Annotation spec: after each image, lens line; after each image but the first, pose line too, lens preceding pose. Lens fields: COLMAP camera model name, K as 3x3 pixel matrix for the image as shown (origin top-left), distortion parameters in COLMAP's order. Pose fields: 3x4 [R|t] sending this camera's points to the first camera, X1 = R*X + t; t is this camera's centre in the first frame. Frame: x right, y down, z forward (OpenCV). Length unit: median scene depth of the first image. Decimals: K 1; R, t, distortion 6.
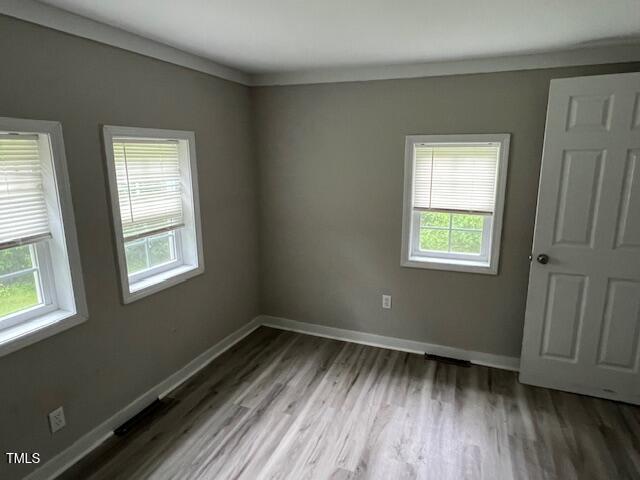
lens RADIAL K [[391.9, 0, 320.0], [0, 391.9, 240.0], [0, 0, 1]] dist [0.005868, 0.000971]
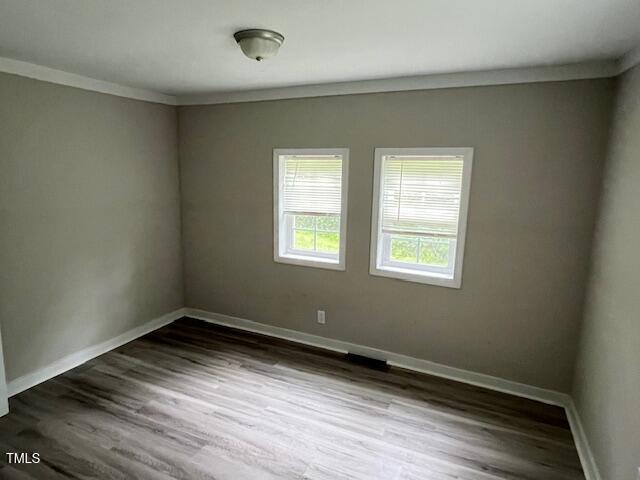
lens RADIAL K [[391.9, 0, 320.0], [0, 391.9, 240.0], [0, 0, 1]] dist [0.005868, 0.000971]
pose [[-0.040712, 0.187298, -0.981459, 0.799781], [-0.237079, 0.952411, 0.191589, -0.166634], [0.970637, 0.240483, 0.005630, 0.732386]]
